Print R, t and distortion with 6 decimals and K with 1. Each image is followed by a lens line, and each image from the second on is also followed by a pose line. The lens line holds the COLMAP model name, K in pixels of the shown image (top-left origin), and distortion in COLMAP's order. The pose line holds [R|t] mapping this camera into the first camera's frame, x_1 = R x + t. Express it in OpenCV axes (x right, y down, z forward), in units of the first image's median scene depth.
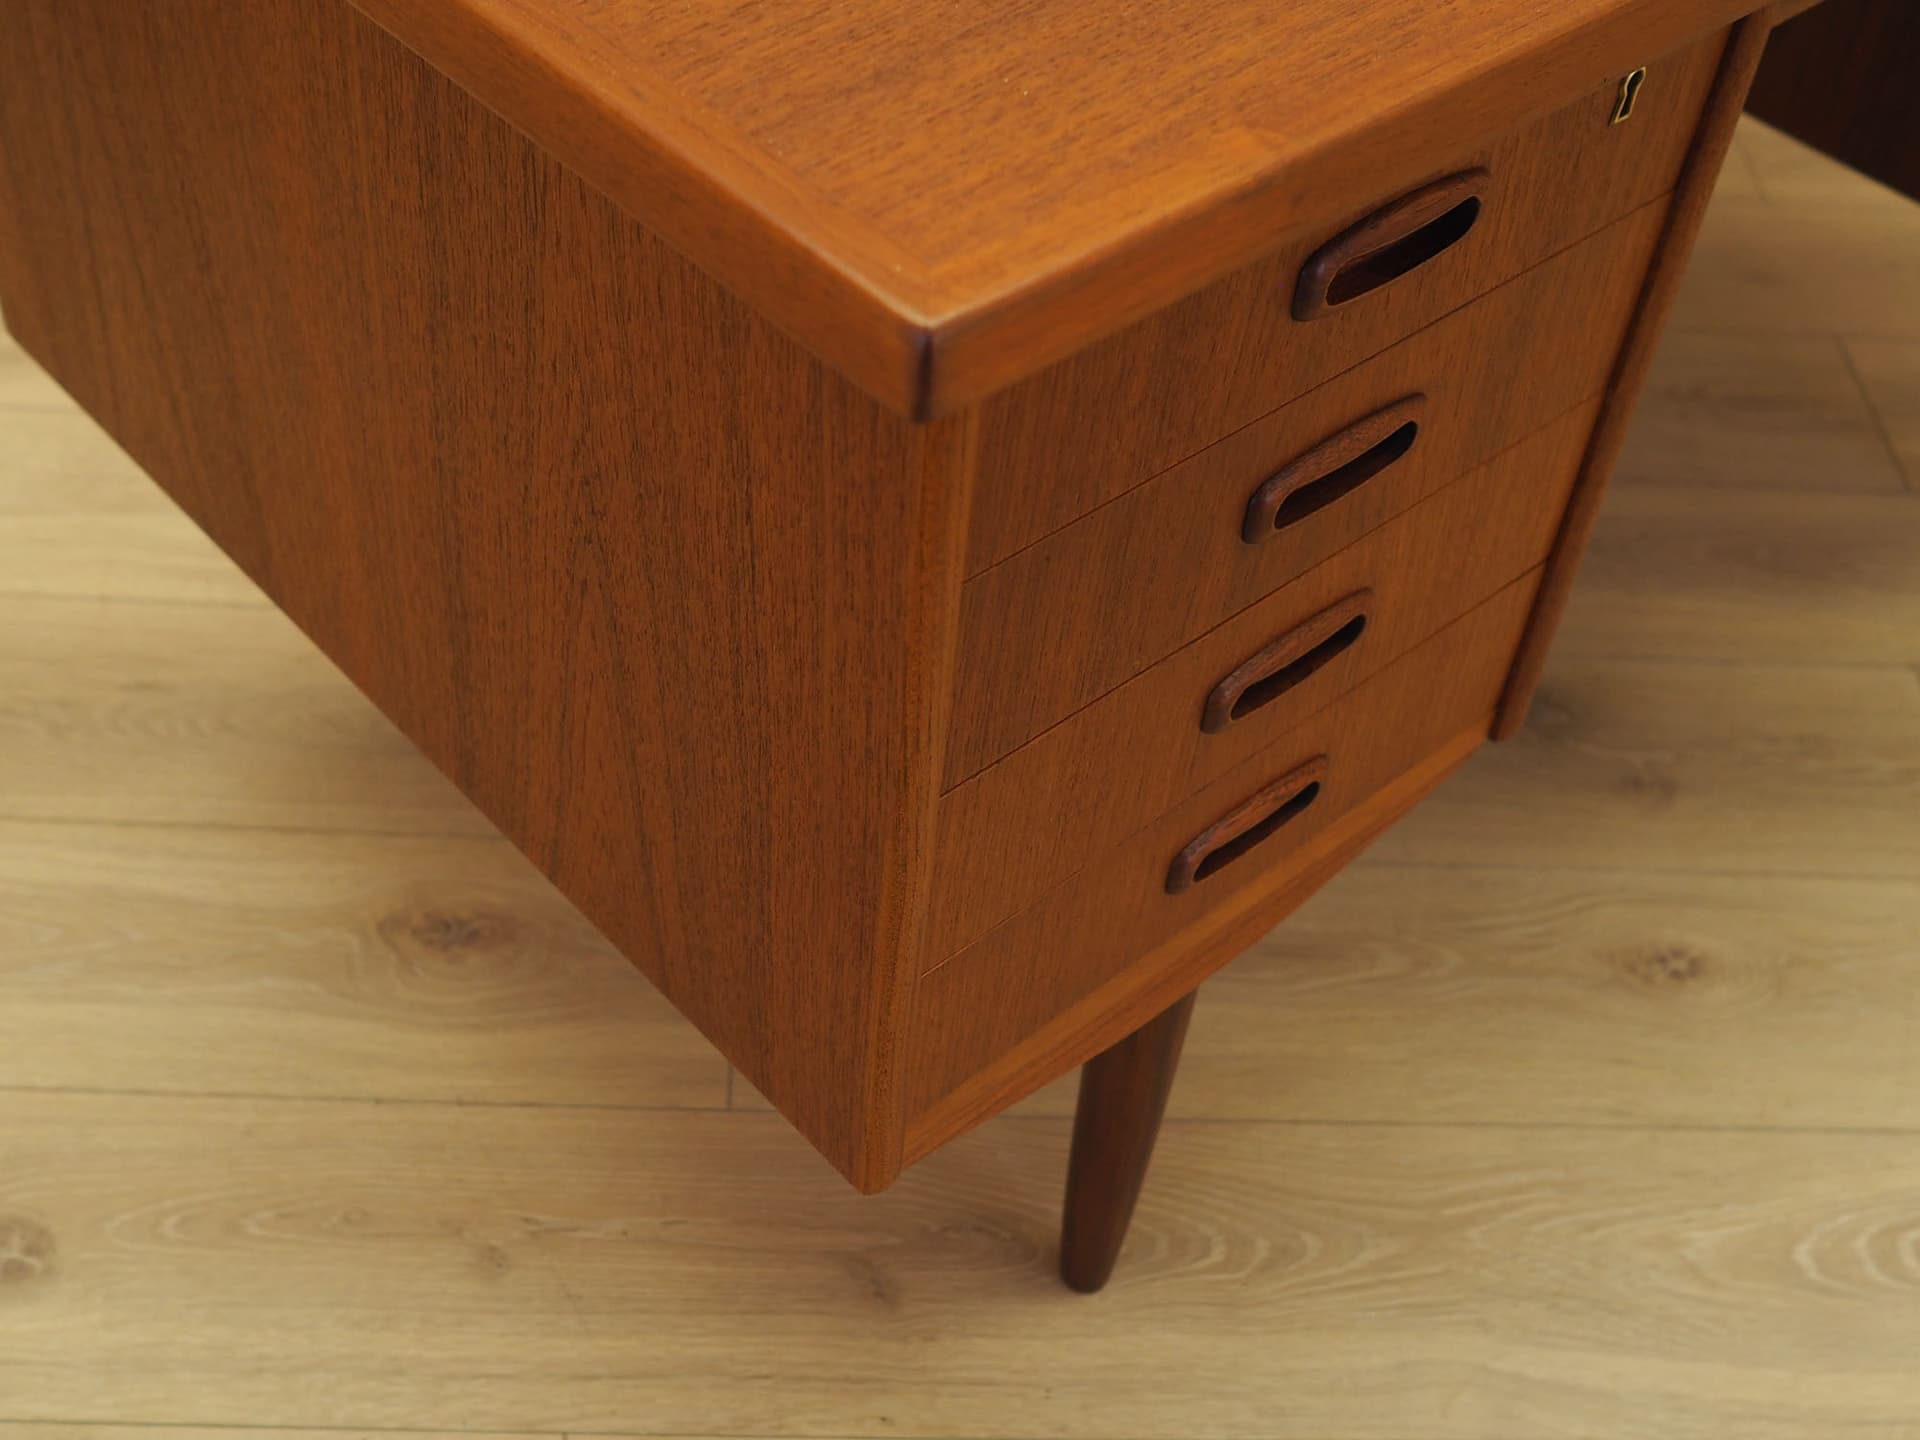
lens RADIAL K [[2275.5, 0, 955.7], [0, 2275.5, 761.7], [0, 0, 1]] dist [-0.024051, -0.015709]
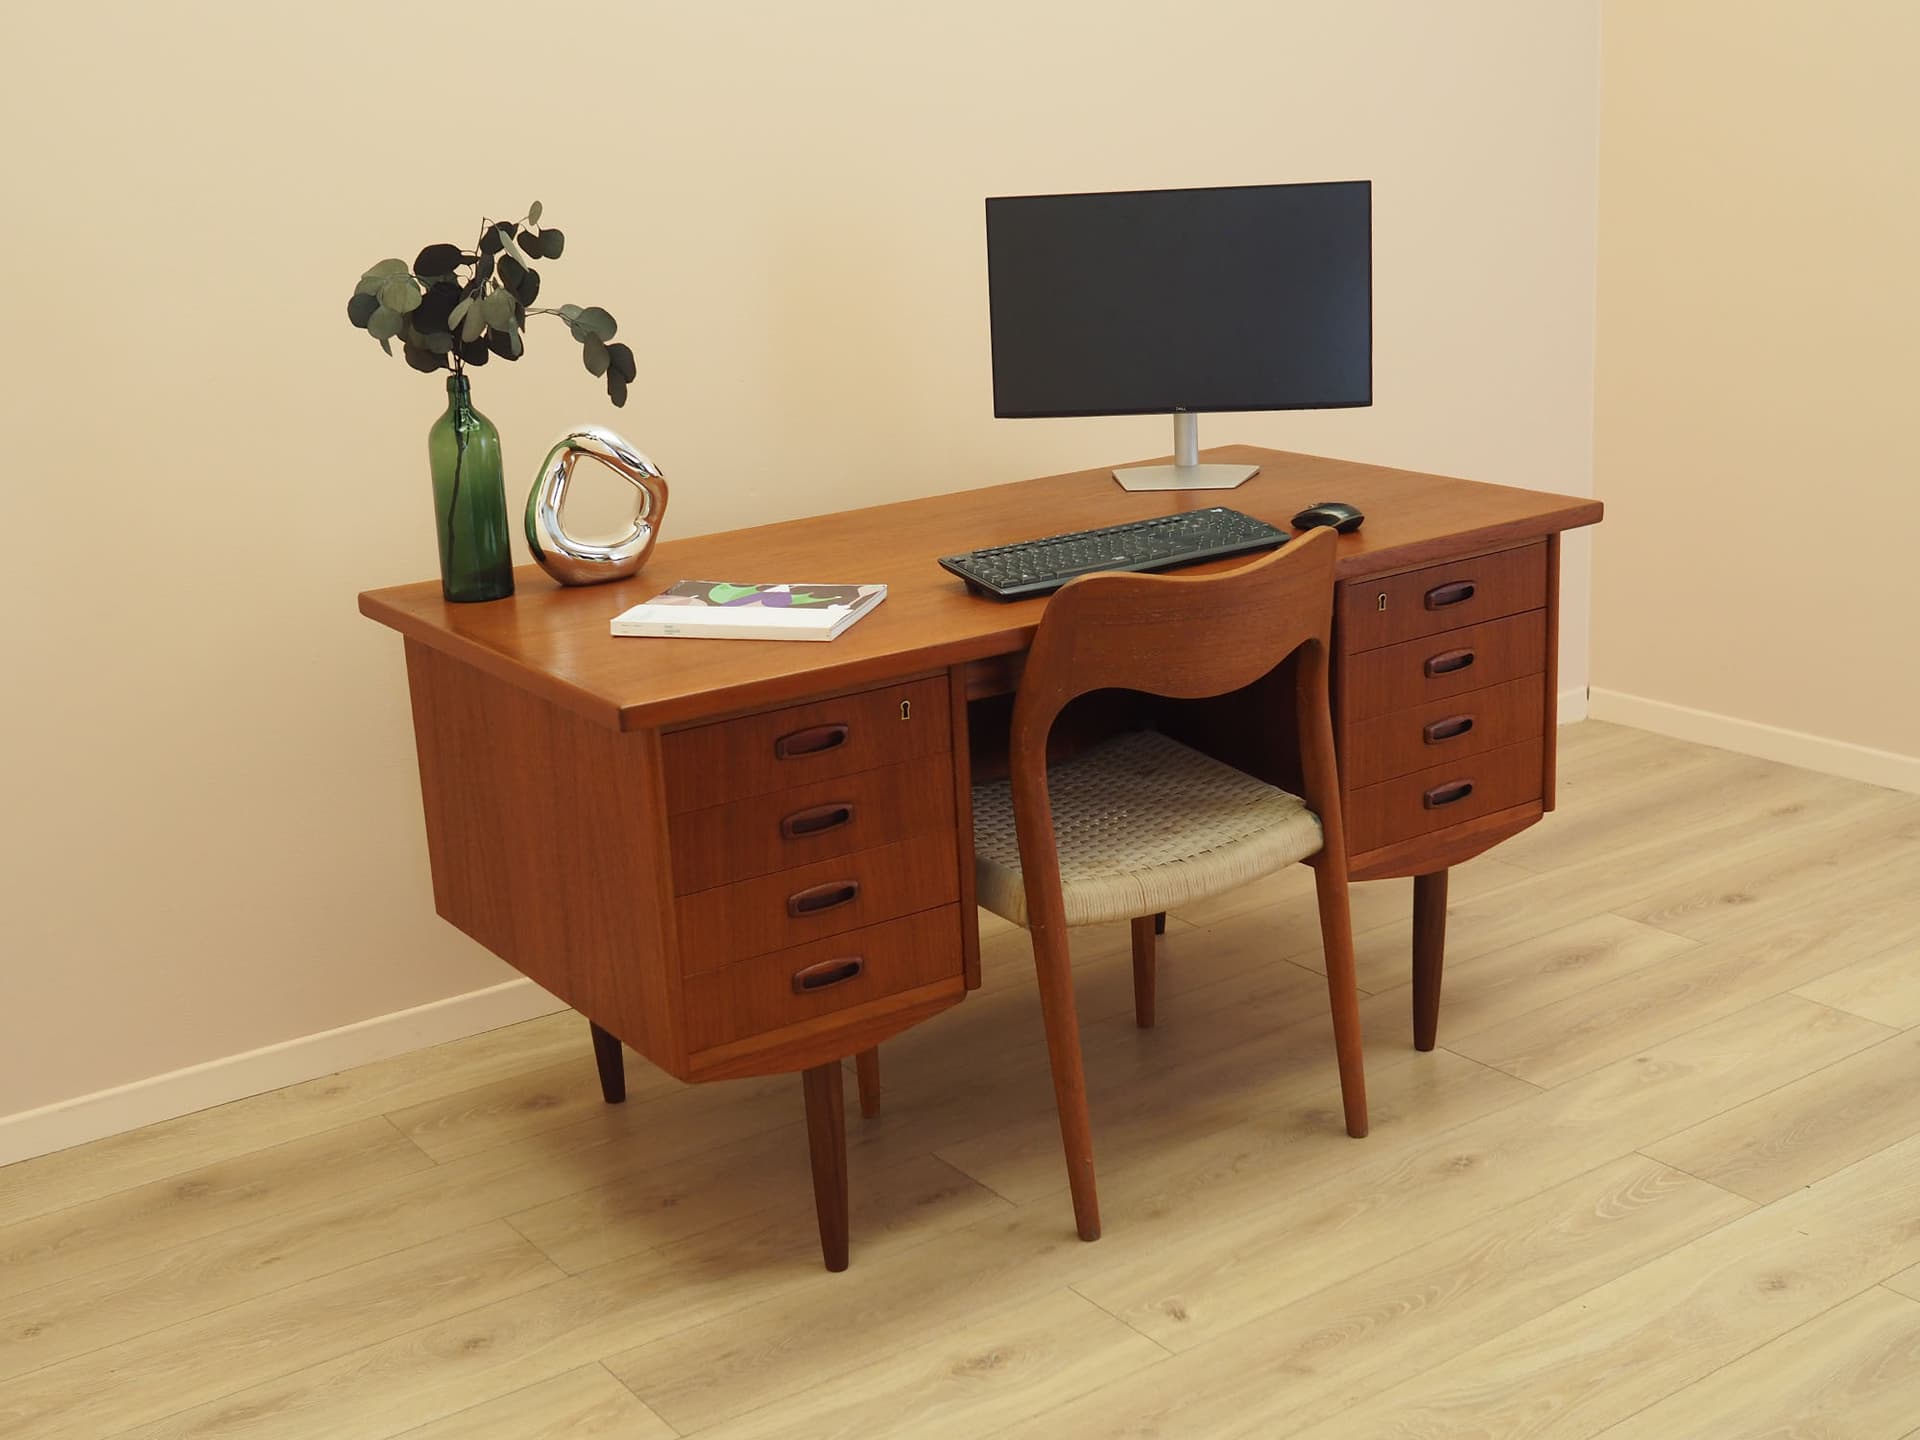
lens RADIAL K [[2275.5, 0, 955.7], [0, 2275.5, 761.7], [0, 0, 1]] dist [-0.024051, -0.015709]
pose [[0.832199, -0.267733, 0.485554, -1.145736], [0.472776, 0.800157, -0.369095, 0.402491], [-0.289701, 0.536719, 0.792468, -0.829656]]
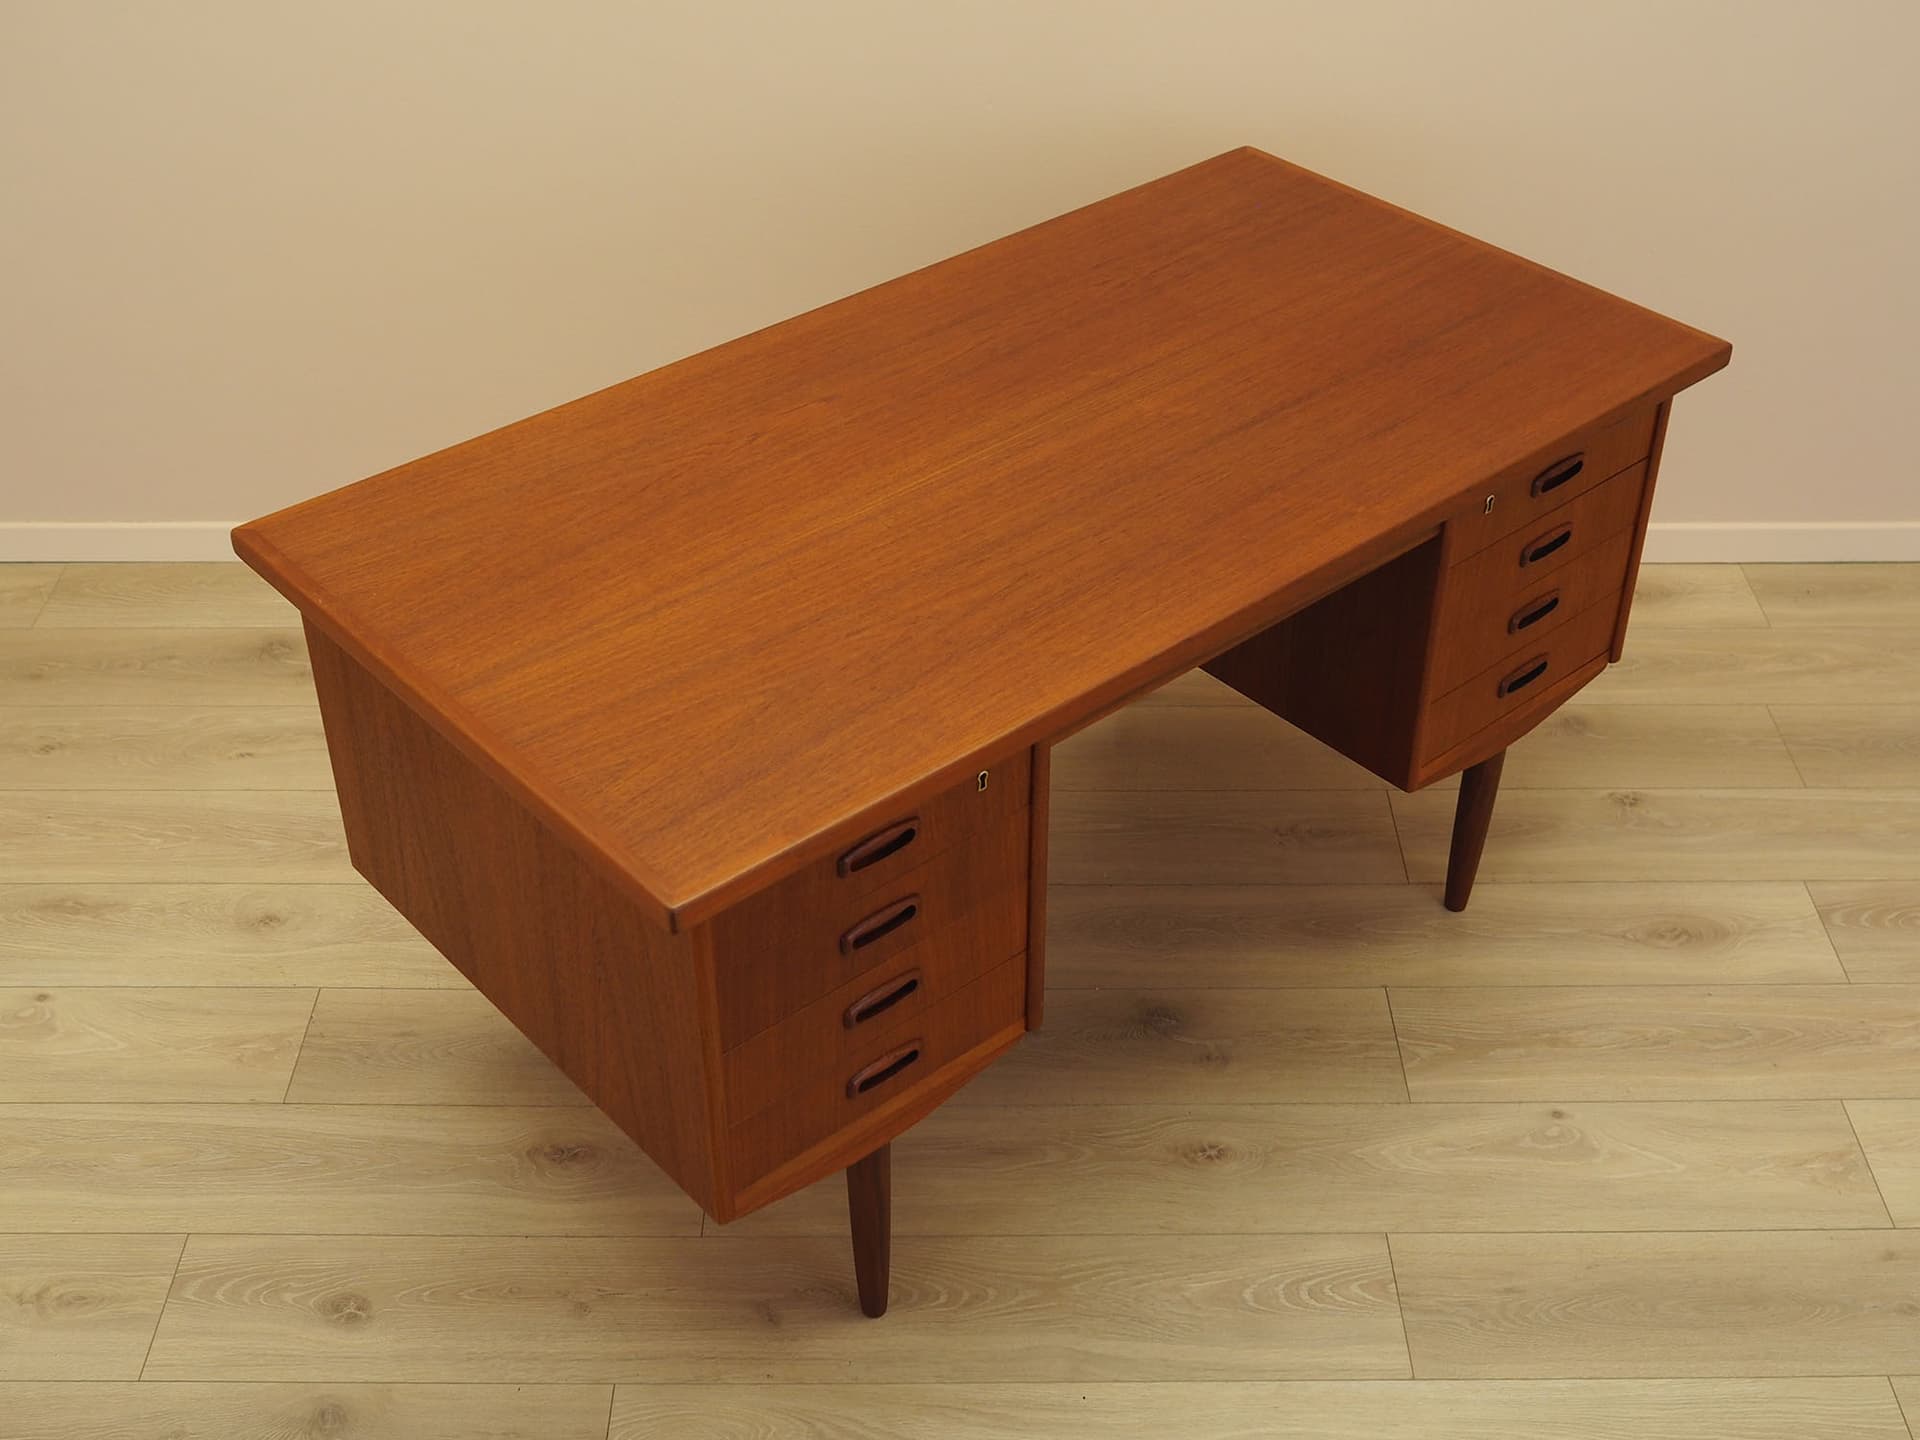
lens RADIAL K [[2239.8, 0, 982.0], [0, 2239.8, 721.2], [0, 0, 1]] dist [-0.033619, -0.002168]
pose [[0.997649, -0.045474, -0.051267, 0.281173], [0.036035, 0.984441, -0.171978, 0.058187], [0.058290, 0.169727, 0.983766, -1.039507]]
